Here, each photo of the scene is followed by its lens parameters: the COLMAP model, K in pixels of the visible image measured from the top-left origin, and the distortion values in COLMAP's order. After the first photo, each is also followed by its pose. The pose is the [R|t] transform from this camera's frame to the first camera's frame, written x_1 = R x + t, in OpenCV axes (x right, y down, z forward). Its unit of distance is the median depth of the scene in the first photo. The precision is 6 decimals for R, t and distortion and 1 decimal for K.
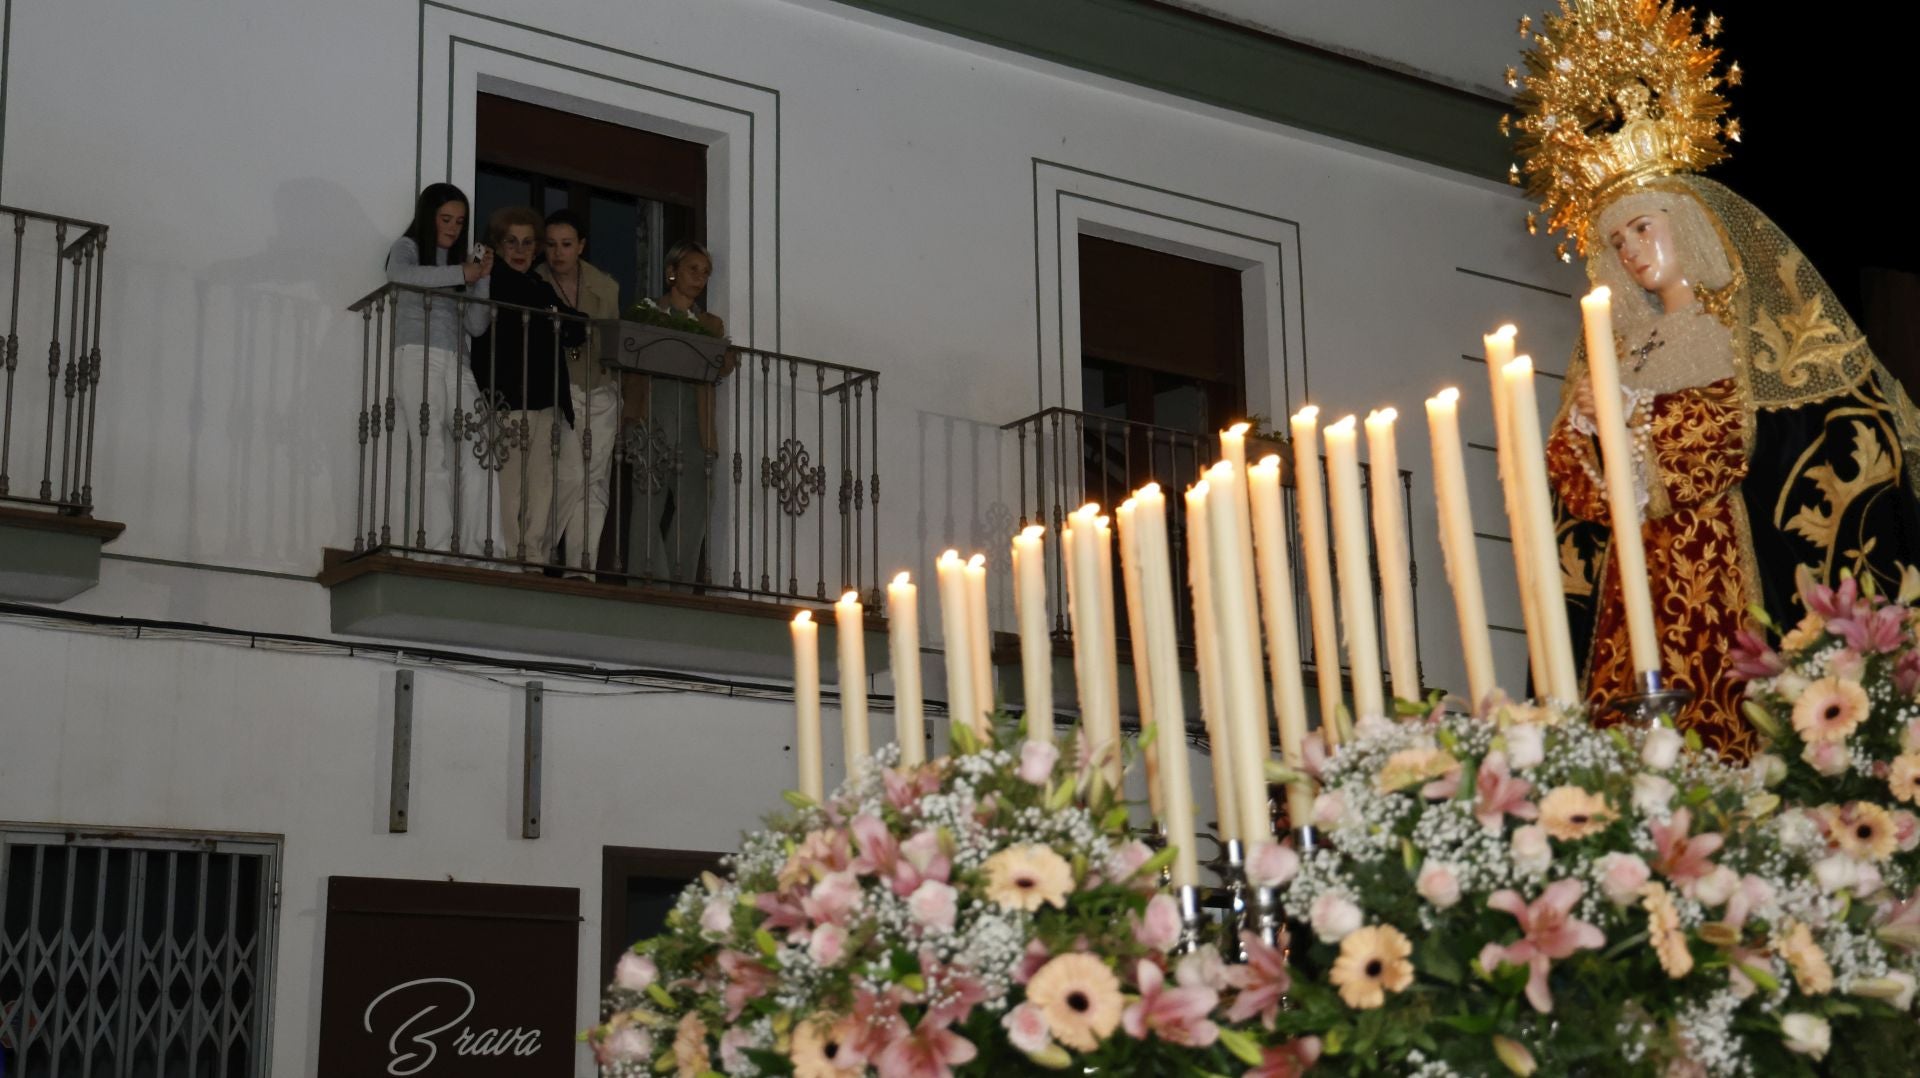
lens RADIAL K [[2711.0, 0, 978.9], [0, 2711.0, 501.9], [0, 0, 1]] dist [0.021854, 0.541752]
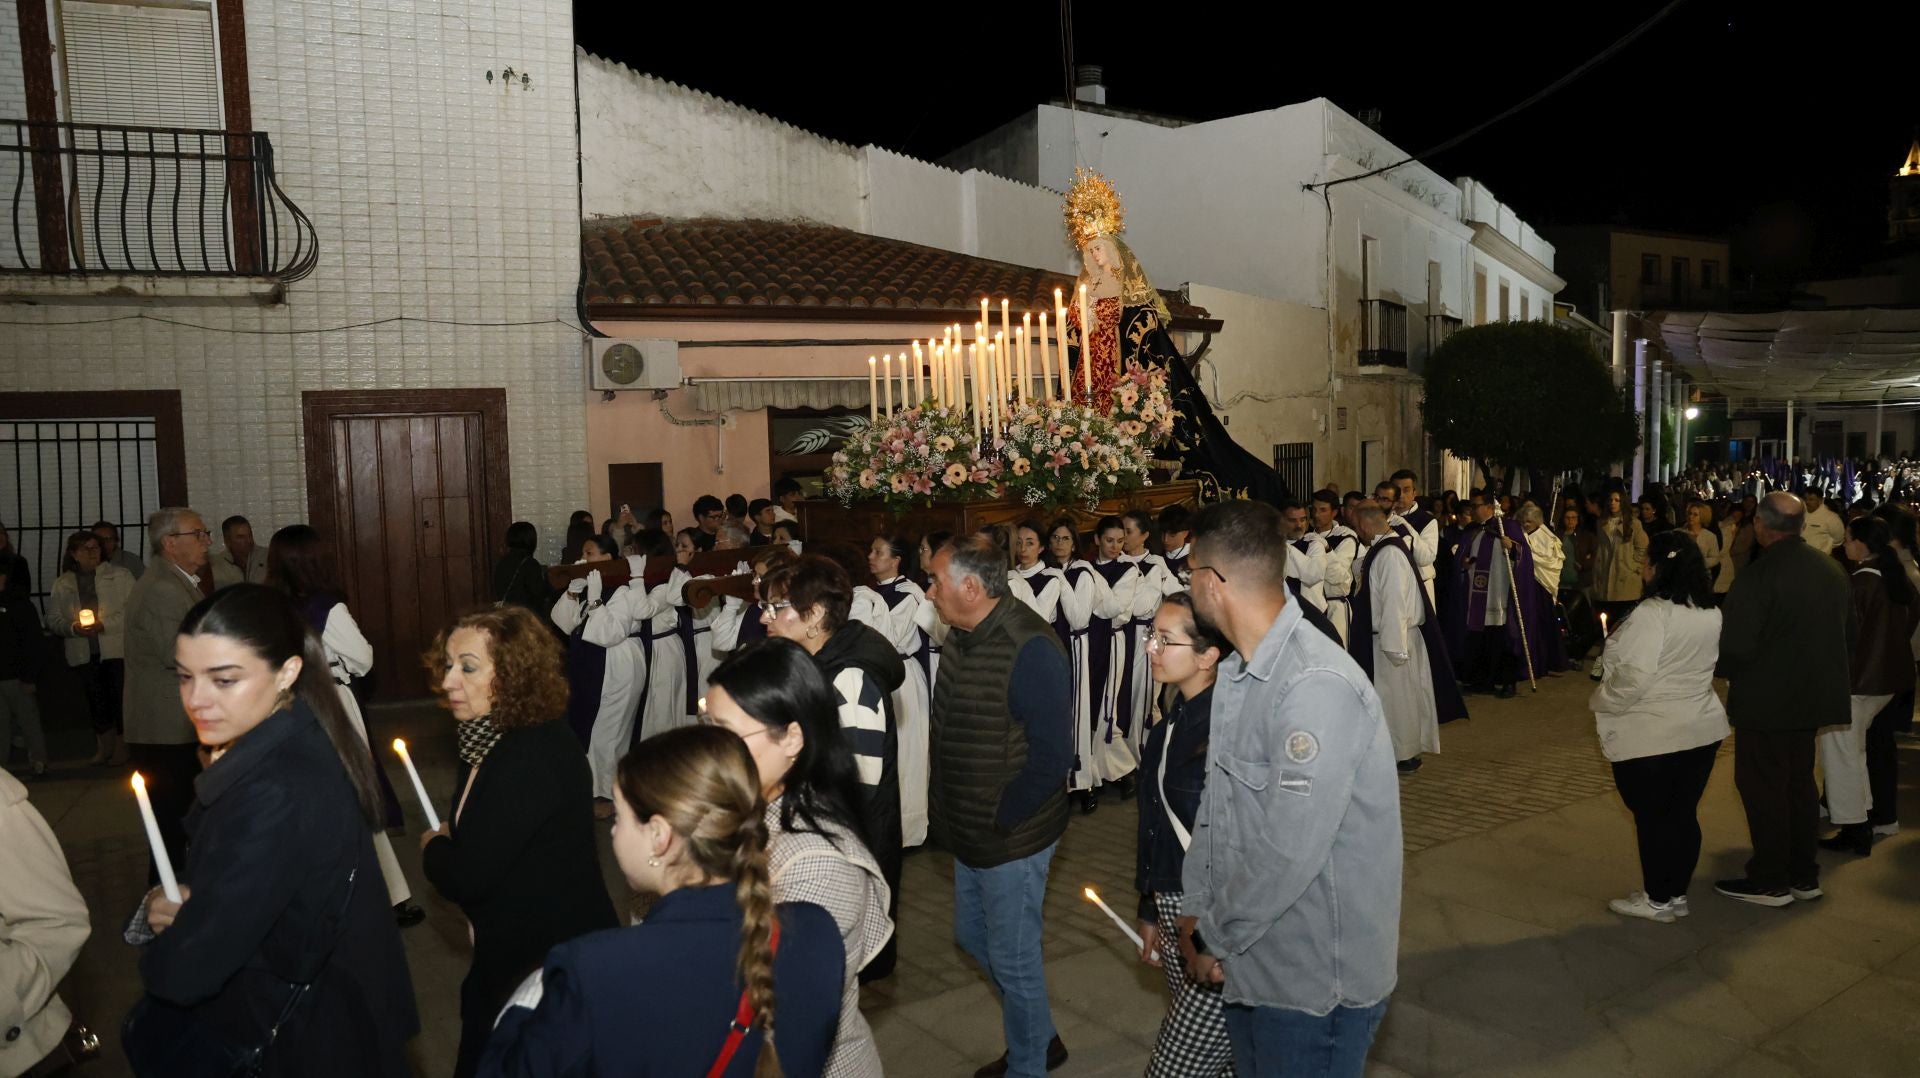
lens RADIAL K [[1308.0, 0, 960.0], [0, 1308.0, 539.0], [0, 0, 1]] dist [-0.098850, 0.068649]
pose [[0.992441, 0.003352, 0.122679, -0.213458], [-0.040277, 0.953157, 0.299784, -0.345408], [-0.115928, -0.302459, 0.946086, -1.039757]]
